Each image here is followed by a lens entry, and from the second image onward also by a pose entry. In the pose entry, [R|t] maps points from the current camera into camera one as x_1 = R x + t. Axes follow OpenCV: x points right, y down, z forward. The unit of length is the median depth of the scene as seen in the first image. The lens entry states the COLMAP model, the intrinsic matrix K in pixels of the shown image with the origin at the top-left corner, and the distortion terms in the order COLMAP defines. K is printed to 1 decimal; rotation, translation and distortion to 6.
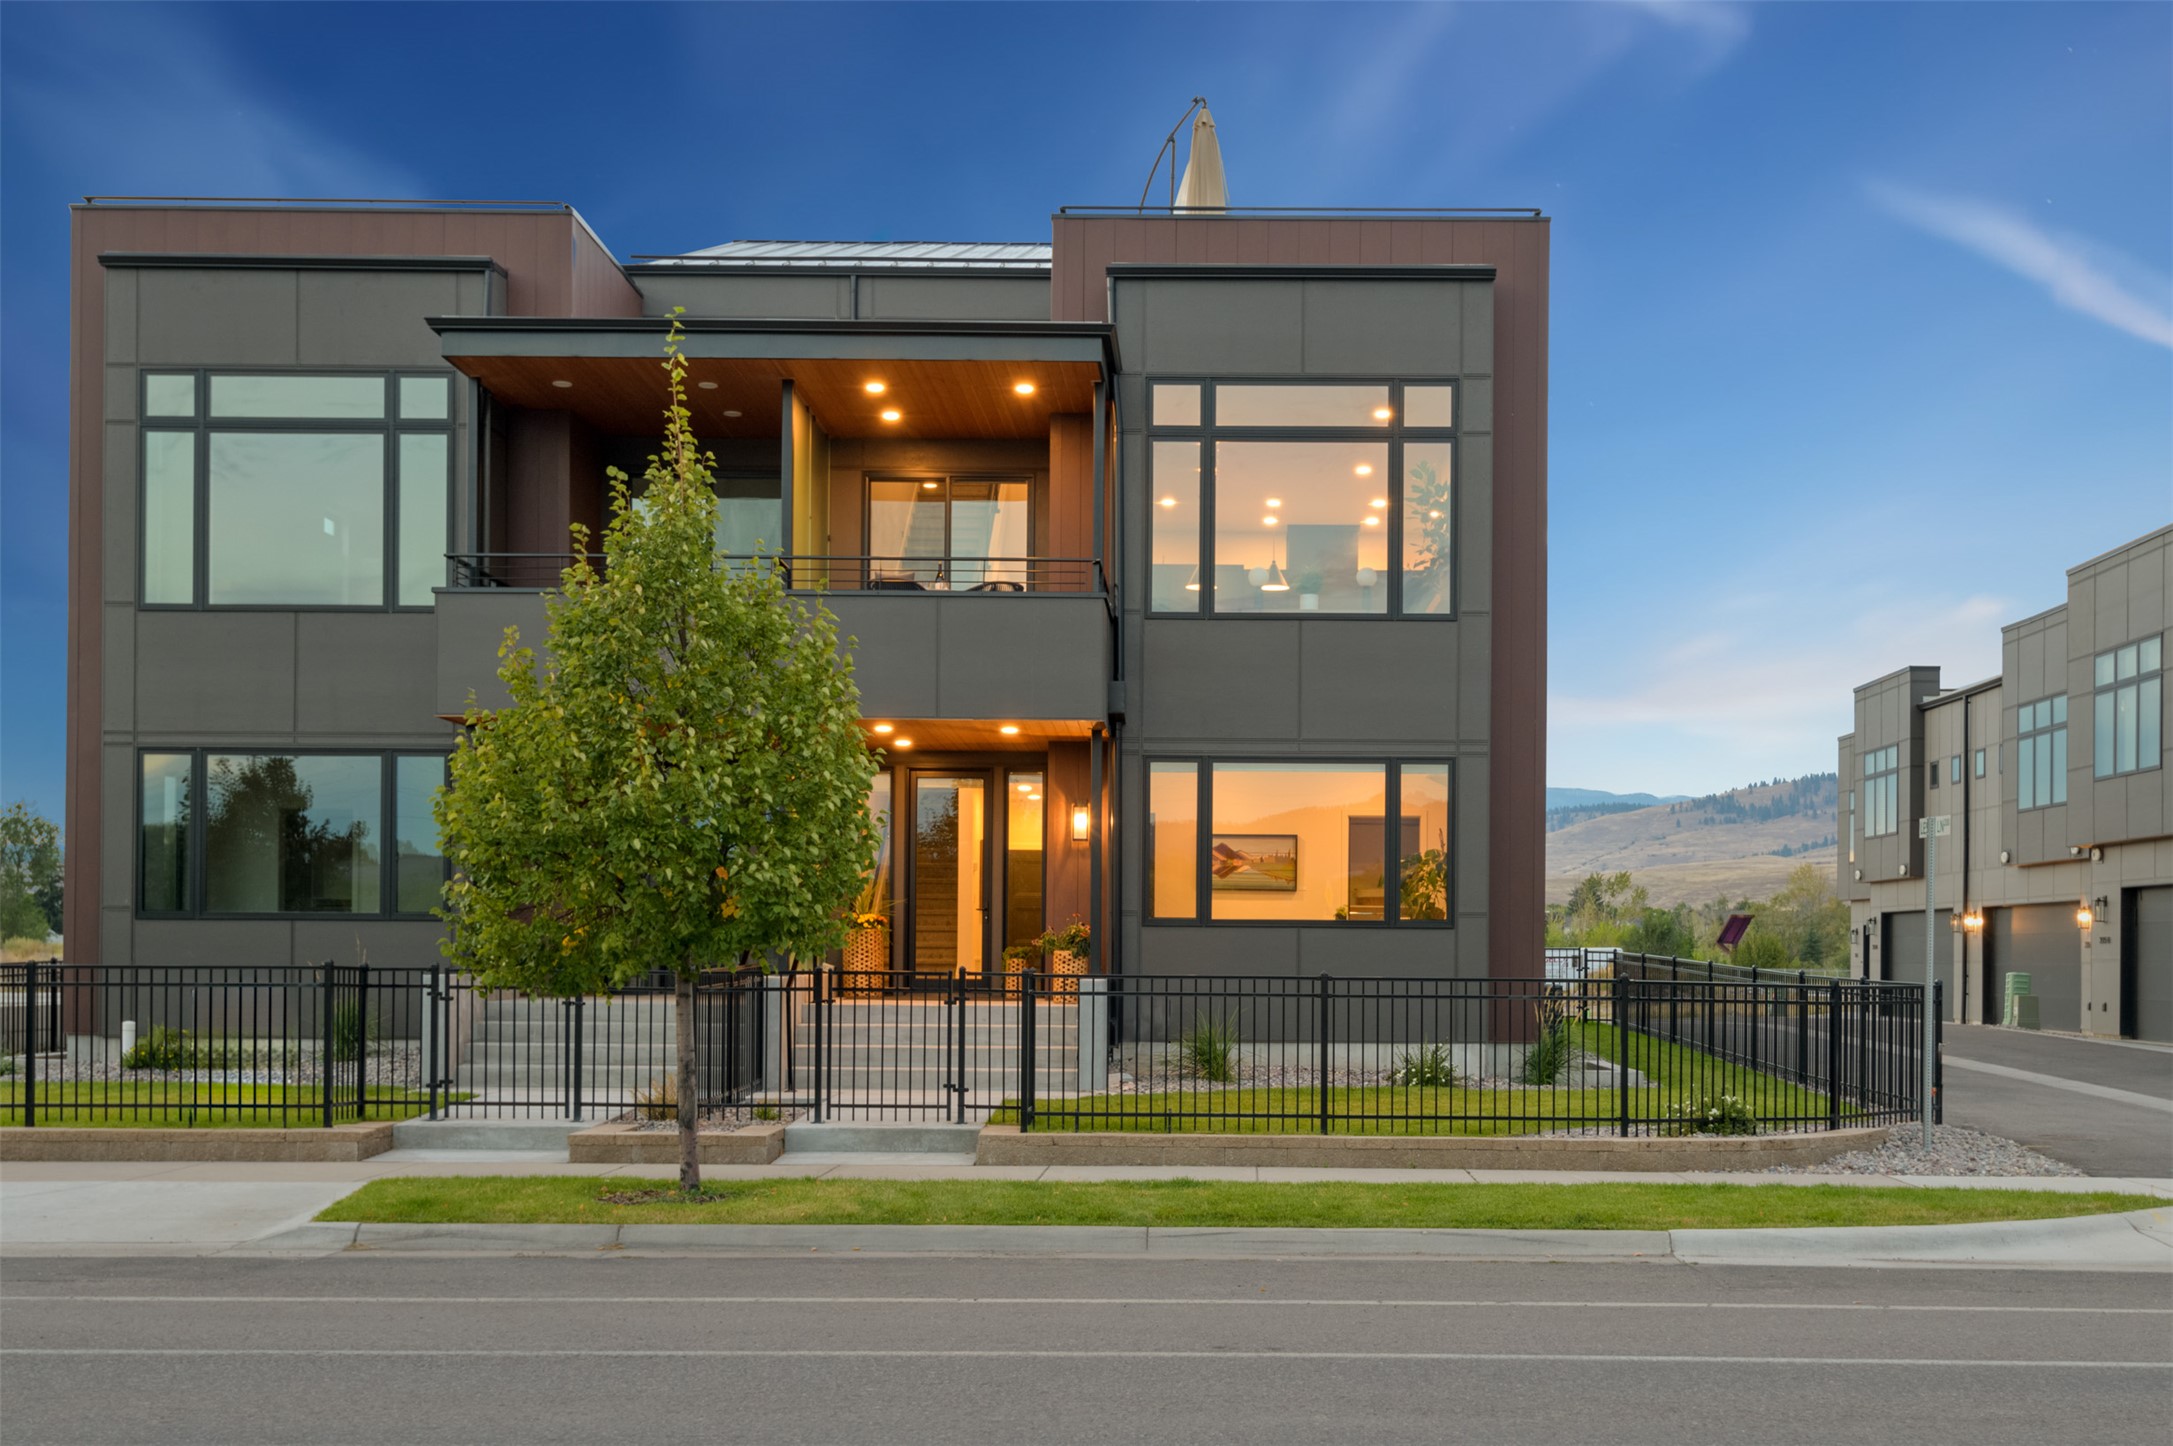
lens RADIAL K [[2354.1, 0, 1199.0], [0, 2354.1, 752.4], [0, 0, 1]] dist [0.025778, 0.015720]
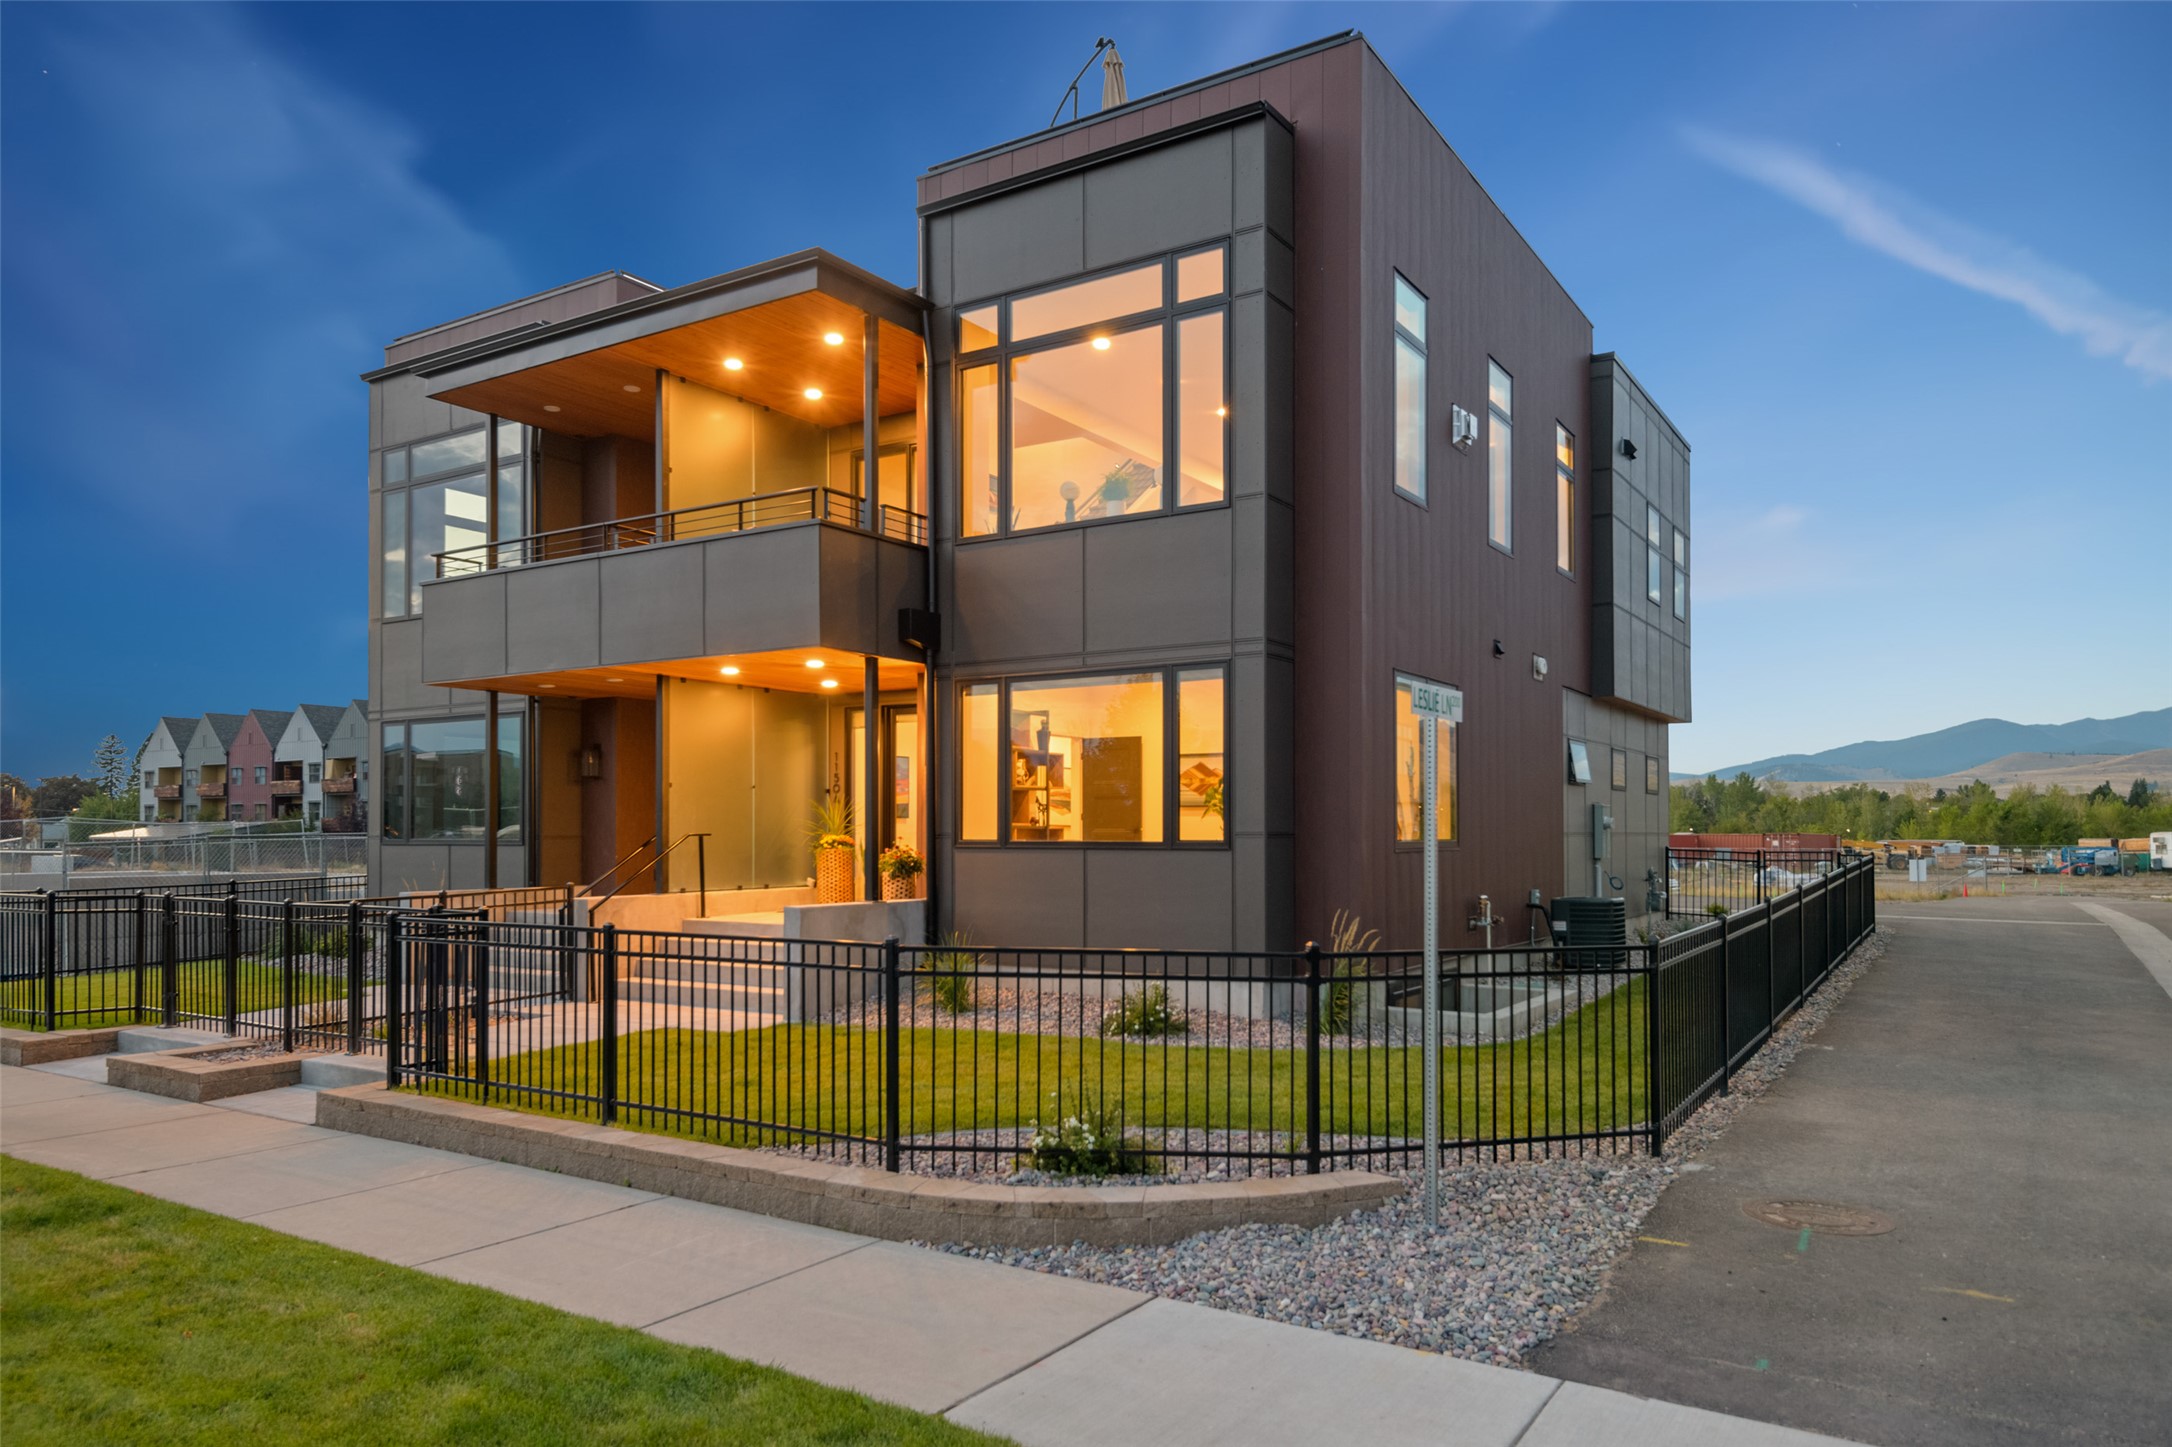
lens RADIAL K [[1408.3, 0, 1084.7], [0, 1408.3, 749.7], [0, 0, 1]] dist [0.020144, -0.002494]
pose [[0.845725, -0.039447, -0.532160, 0.345362], [0.051974, 0.998612, 0.008574, 0.028856], [0.531083, -0.034910, 0.846601, 0.515491]]
